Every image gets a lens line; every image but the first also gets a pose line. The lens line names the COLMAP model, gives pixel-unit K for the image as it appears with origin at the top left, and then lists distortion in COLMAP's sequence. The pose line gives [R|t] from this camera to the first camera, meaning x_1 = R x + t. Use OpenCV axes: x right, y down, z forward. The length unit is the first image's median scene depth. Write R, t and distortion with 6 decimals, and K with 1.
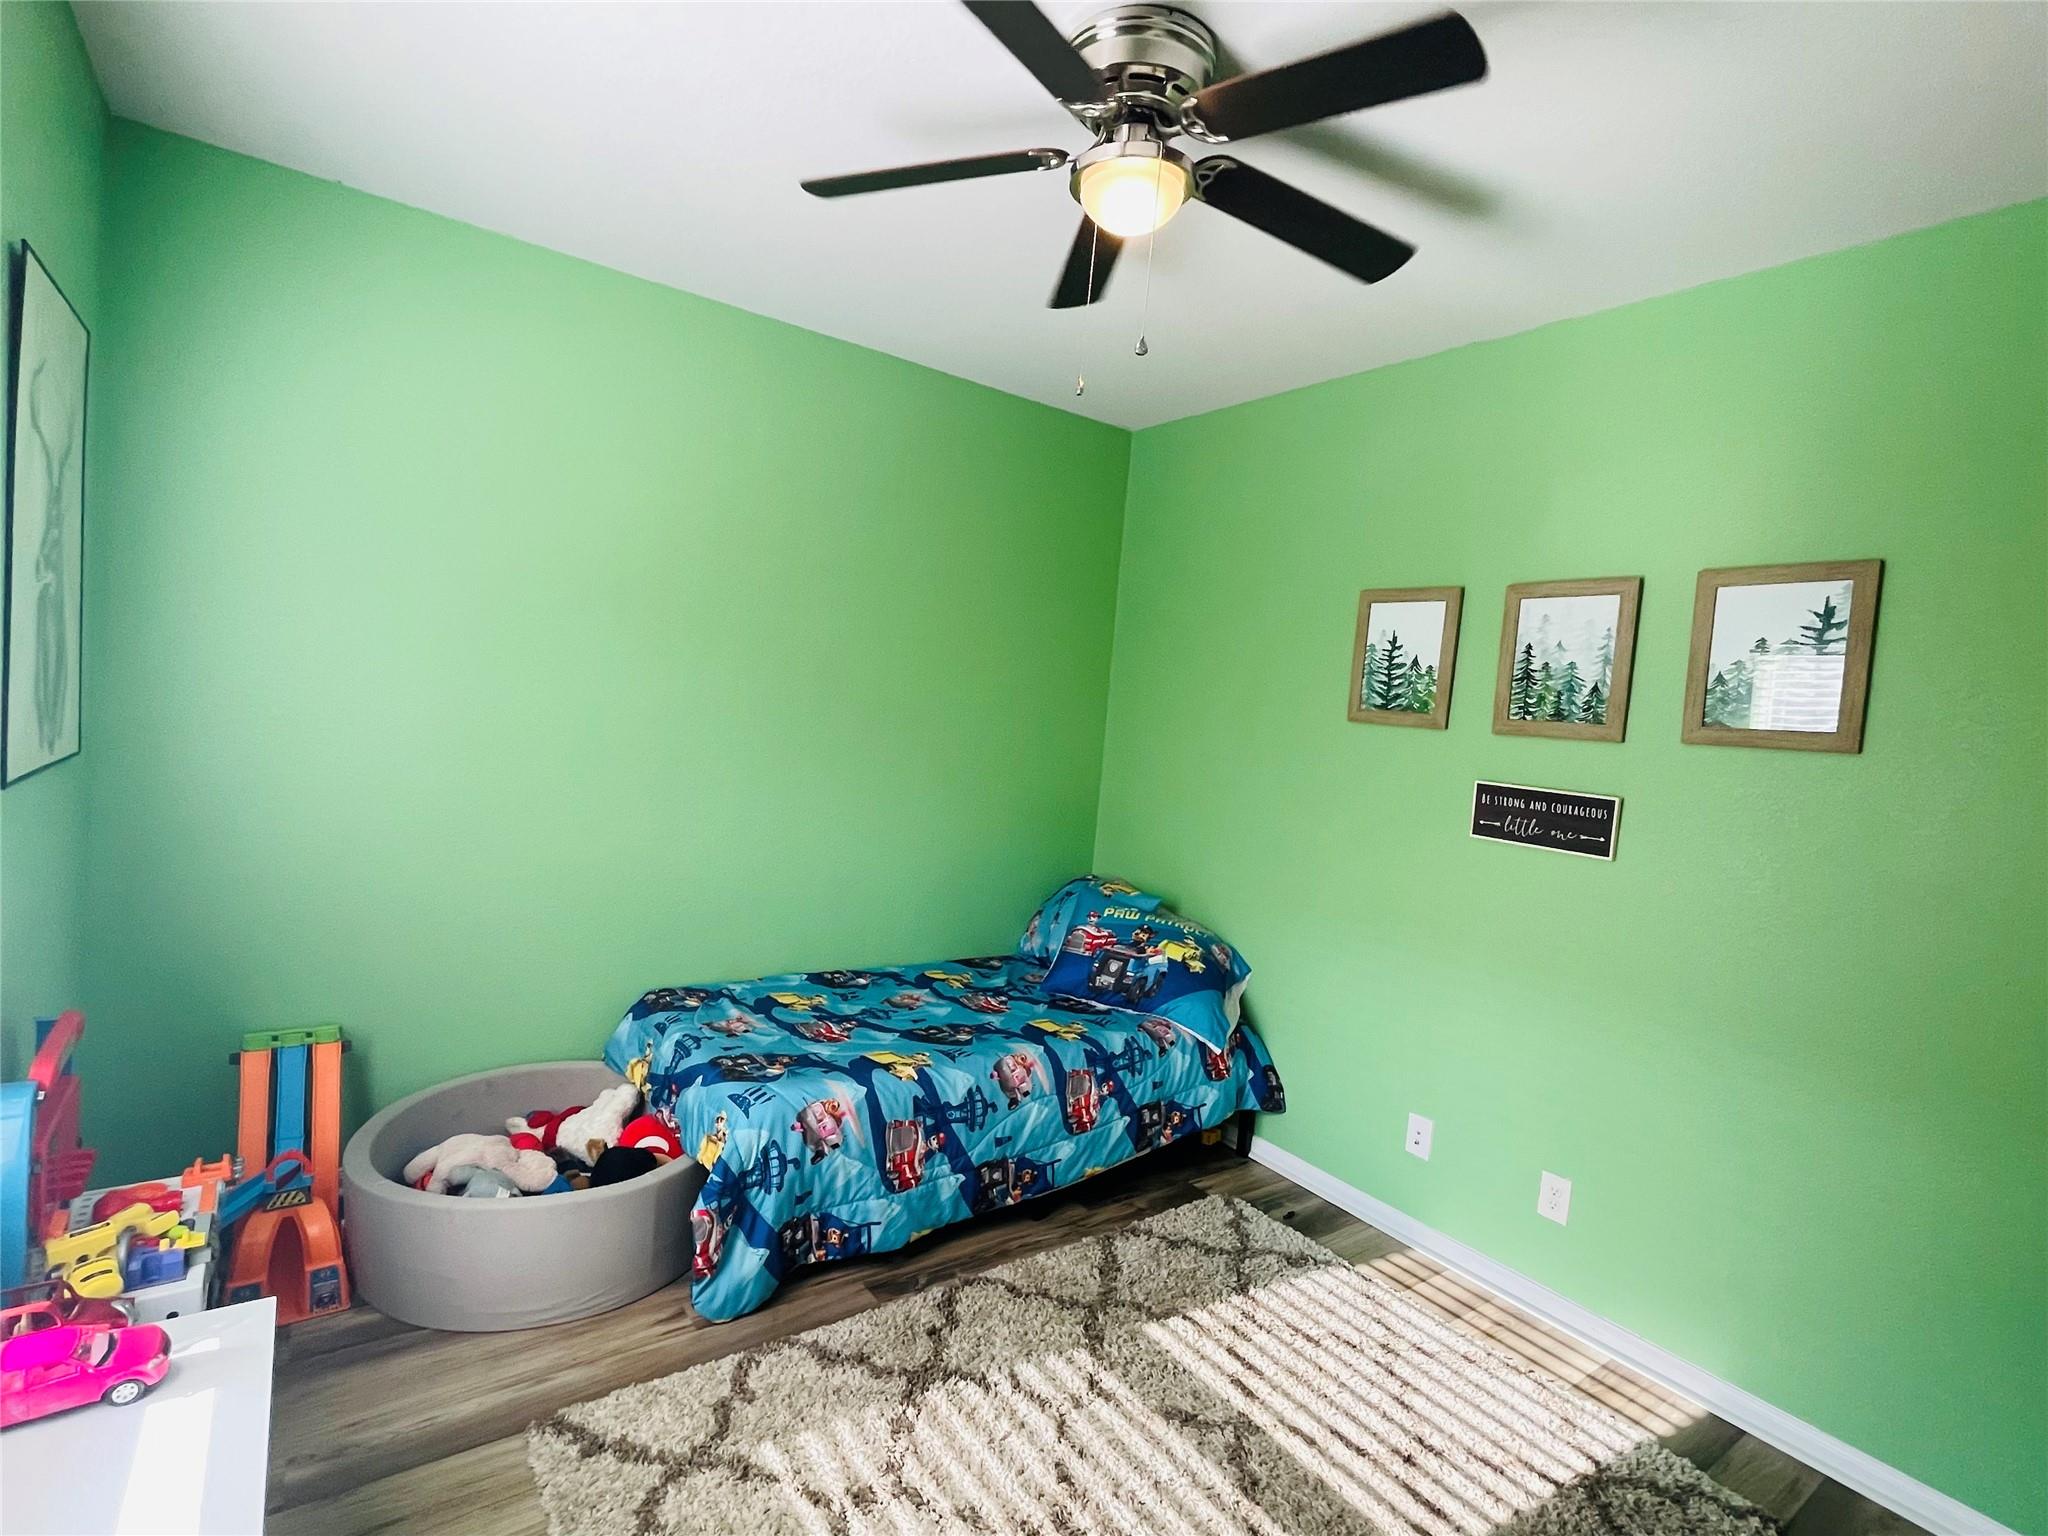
lens RADIAL K [[985.5, 0, 1021.8], [0, 985.5, 761.5], [0, 0, 1]] dist [-0.002582, 0.000492]
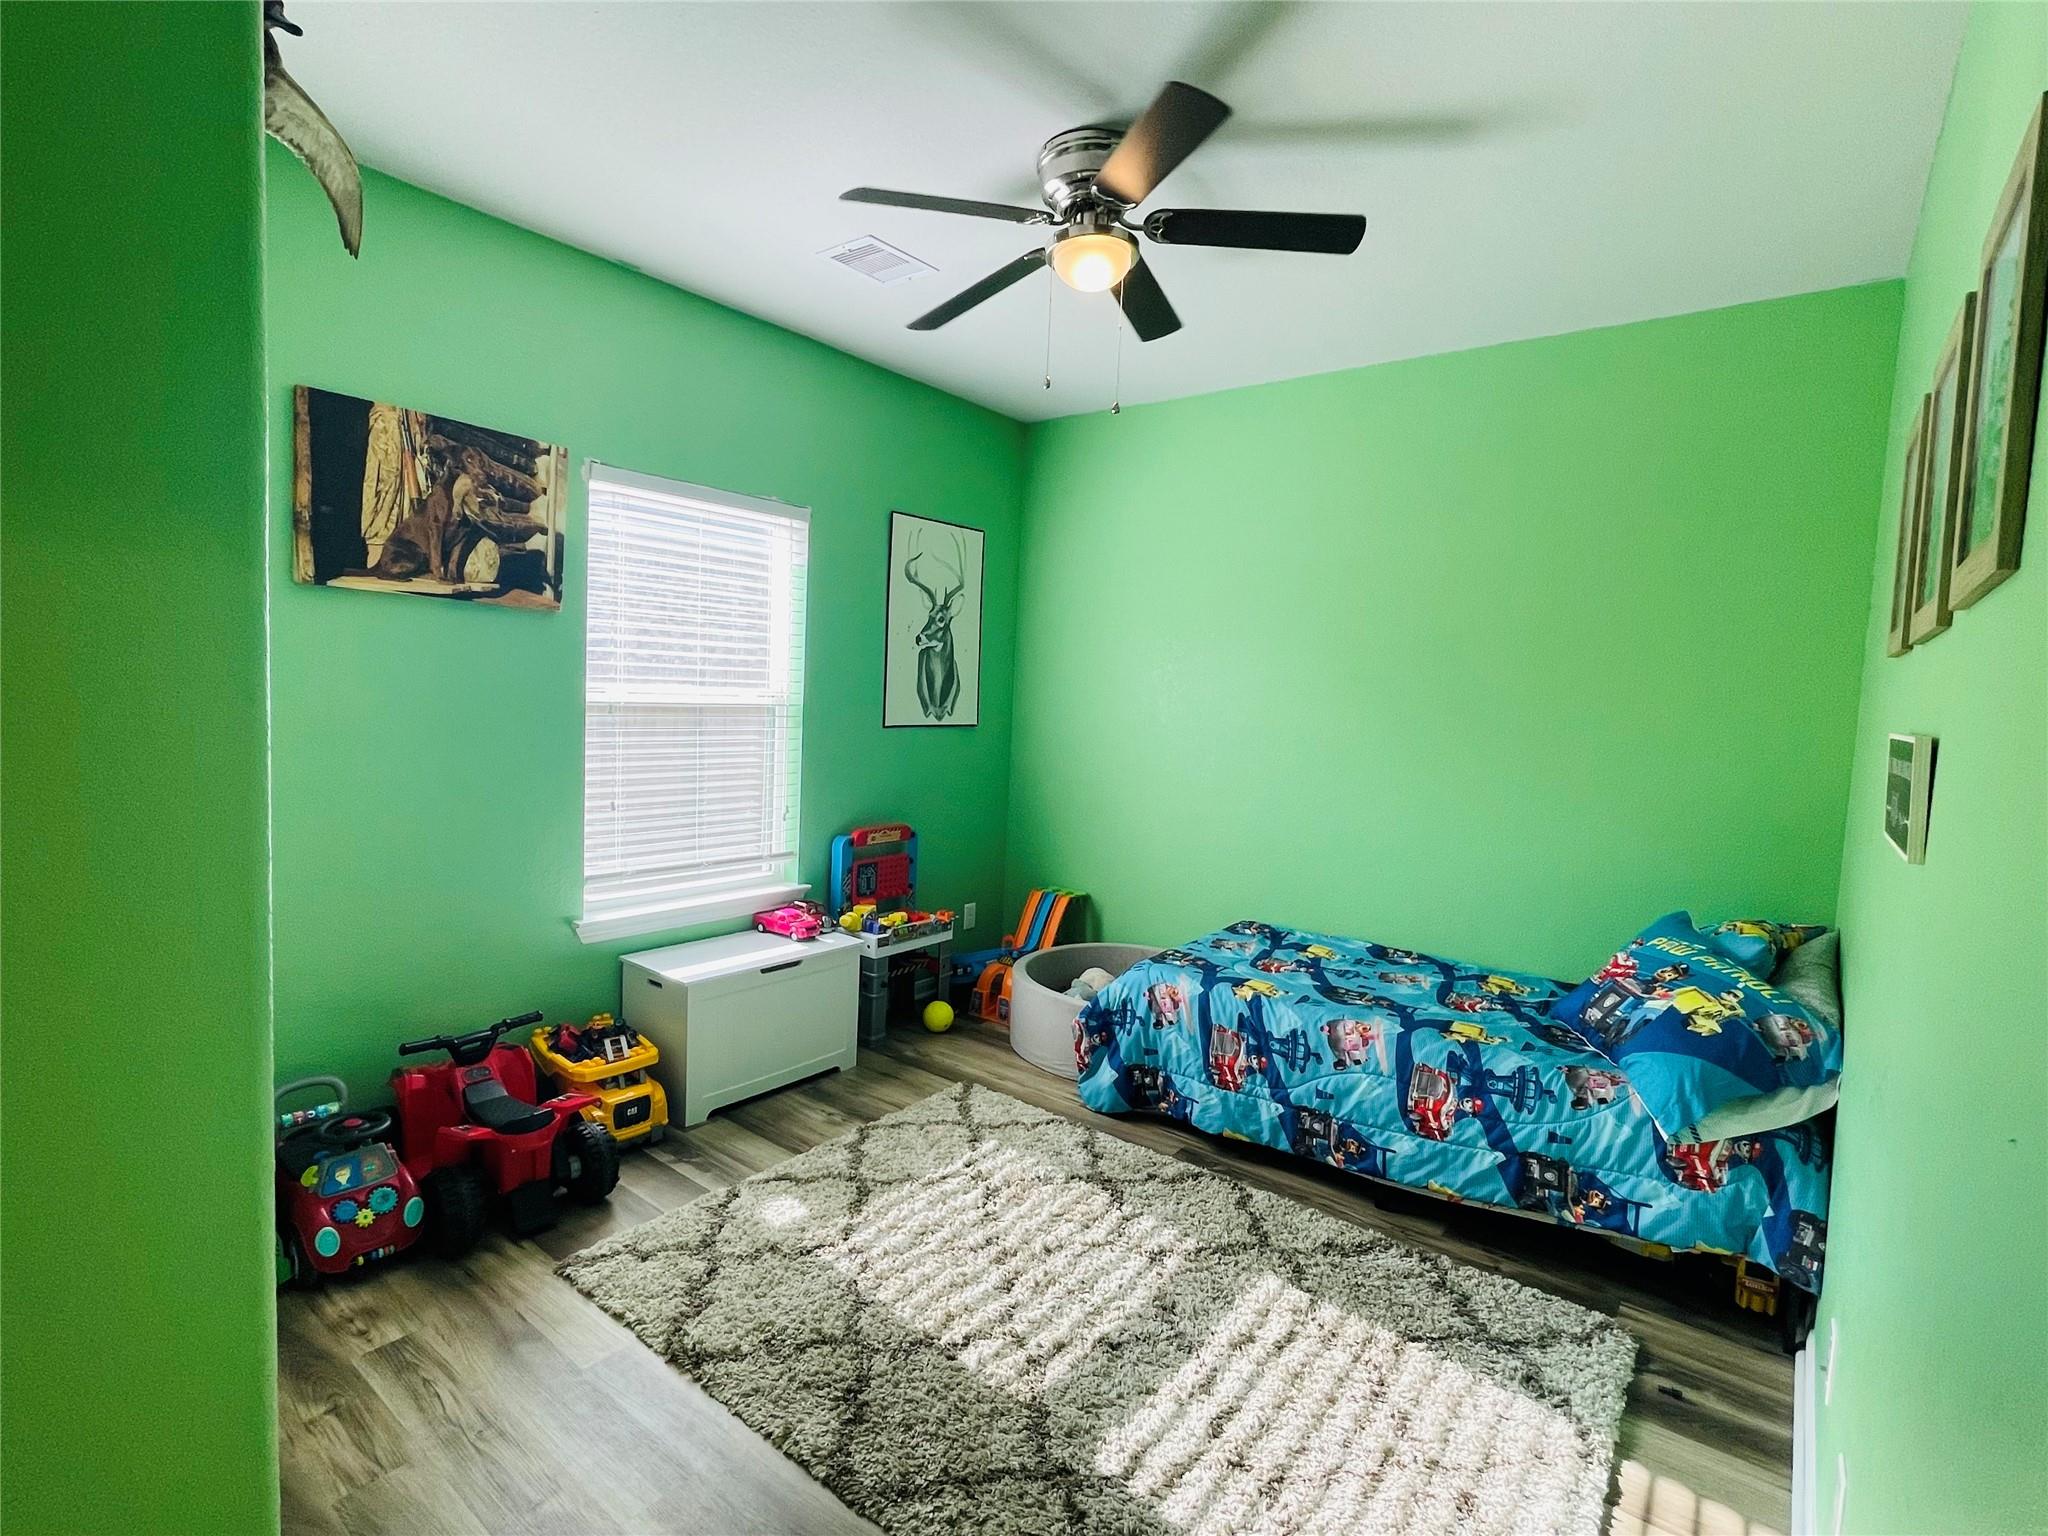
lens RADIAL K [[985.5, 0, 1022.6], [0, 985.5, 762.2], [0, 0, 1]] dist [-0.002582, 0.000492]
pose [[0.279987, -0.001044, -0.960003, 0.902433], [-0.077849, 0.996681, -0.023789, 0.092127], [0.956842, 0.081396, 0.278976, 0.399180]]
